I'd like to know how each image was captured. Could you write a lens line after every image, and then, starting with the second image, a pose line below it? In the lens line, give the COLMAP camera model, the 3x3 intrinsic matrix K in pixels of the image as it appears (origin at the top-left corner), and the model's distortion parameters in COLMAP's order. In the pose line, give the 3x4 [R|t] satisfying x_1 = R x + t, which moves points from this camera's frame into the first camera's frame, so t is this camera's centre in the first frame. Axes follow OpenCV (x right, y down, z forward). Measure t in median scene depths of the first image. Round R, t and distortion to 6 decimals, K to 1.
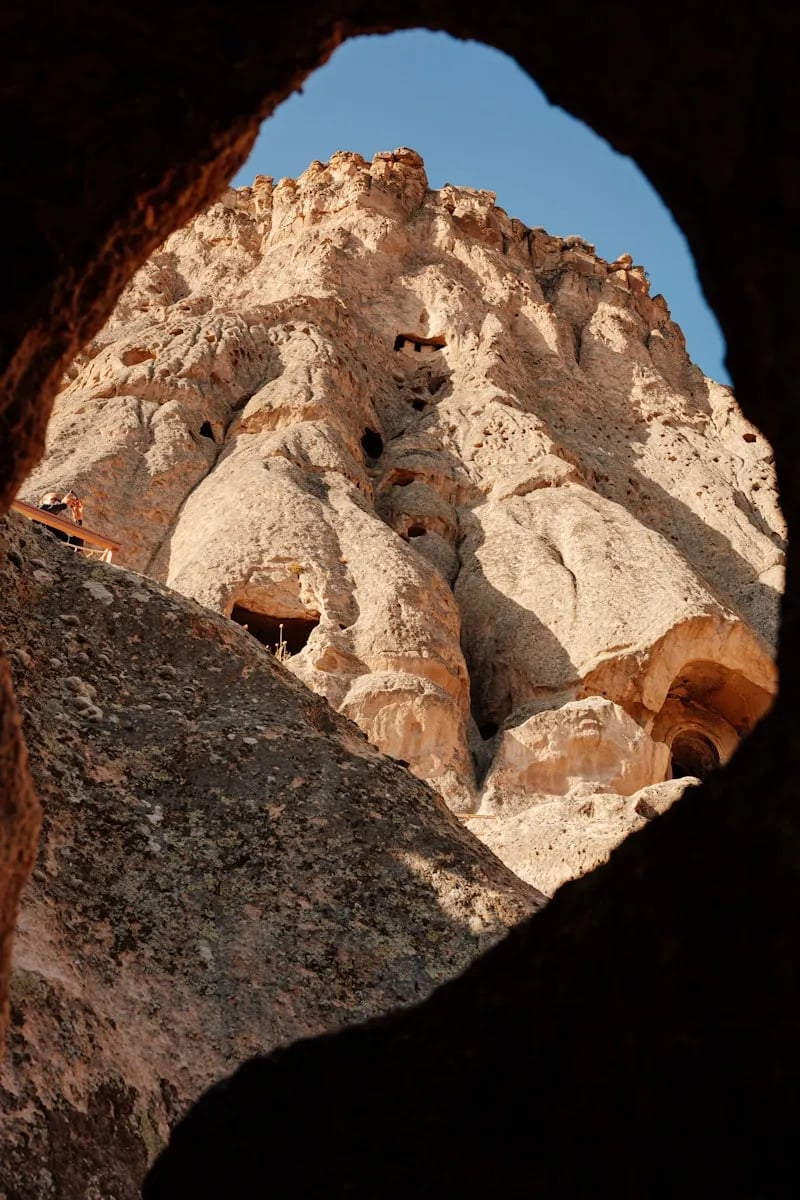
lens RADIAL K [[1097.7, 0, 401.8], [0, 1097.7, 602.0], [0, 0, 1]] dist [-0.022773, 0.000000]
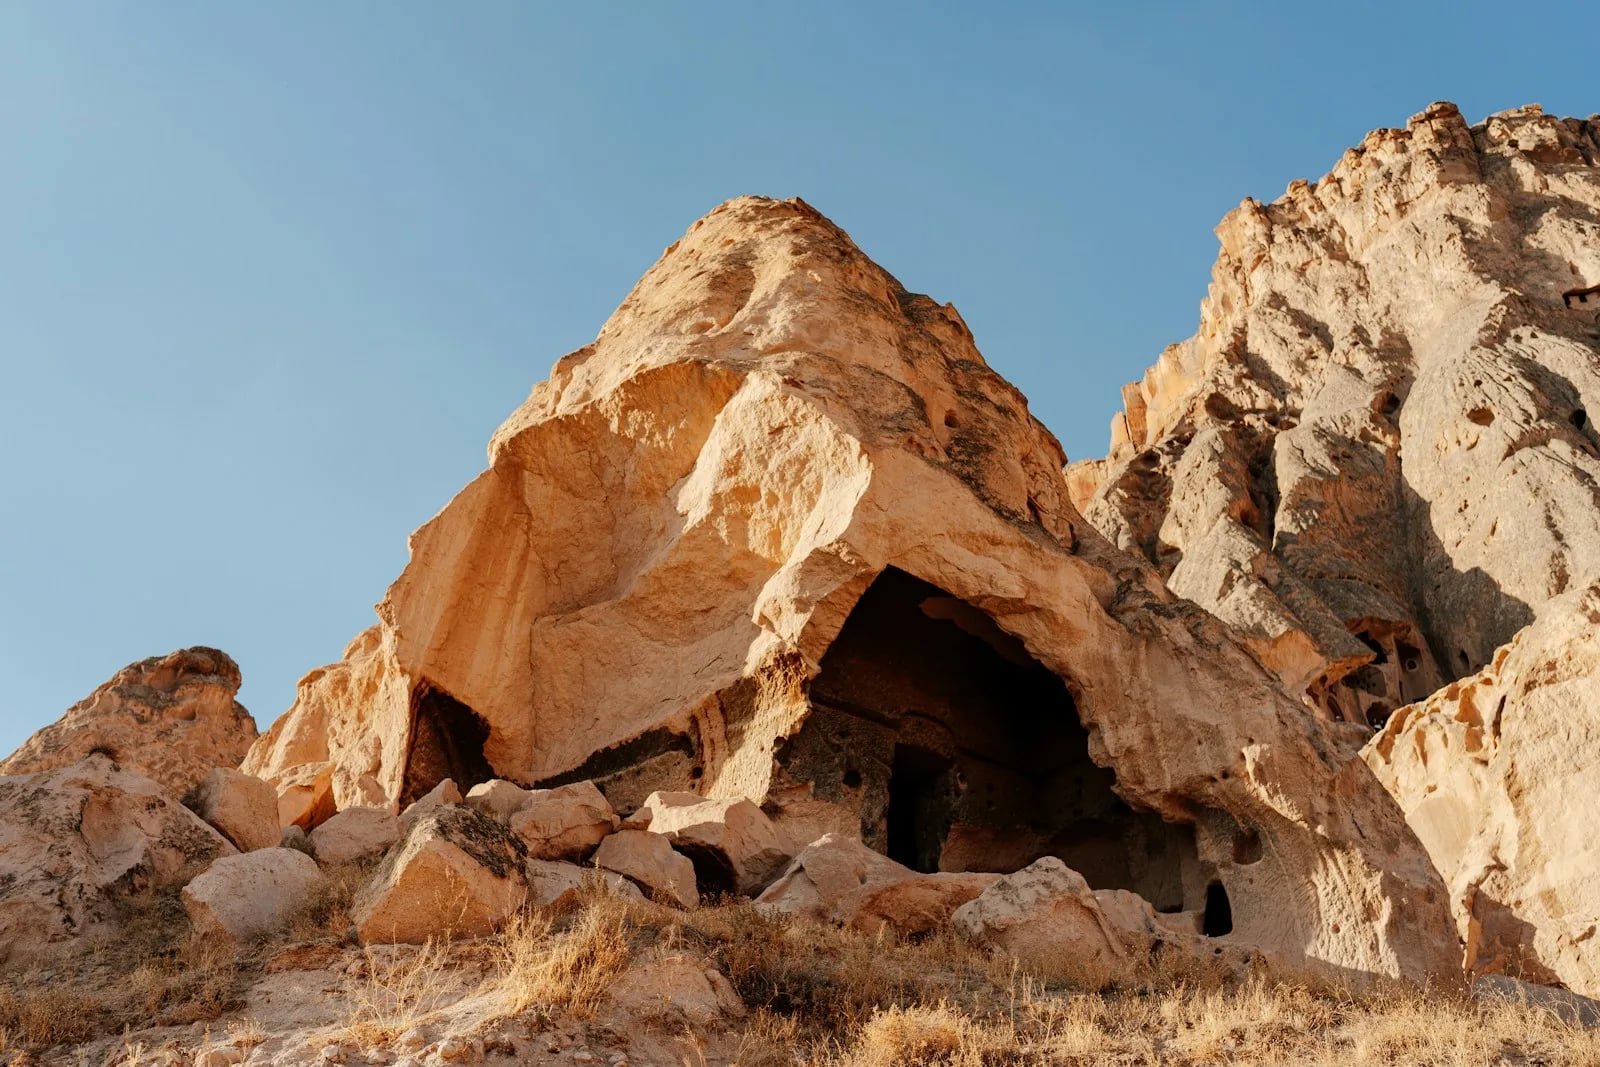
lens RADIAL K [[1463.6, 0, 796.6], [0, 1463.6, 531.8], [0, 0, 1]] dist [-0.022773, 0.000000]
pose [[0.891850, -0.327881, -0.311604, -0.262925], [0.308460, 0.944714, -0.111211, -0.082851], [0.330841, 0.003066, 0.943682, -0.515284]]
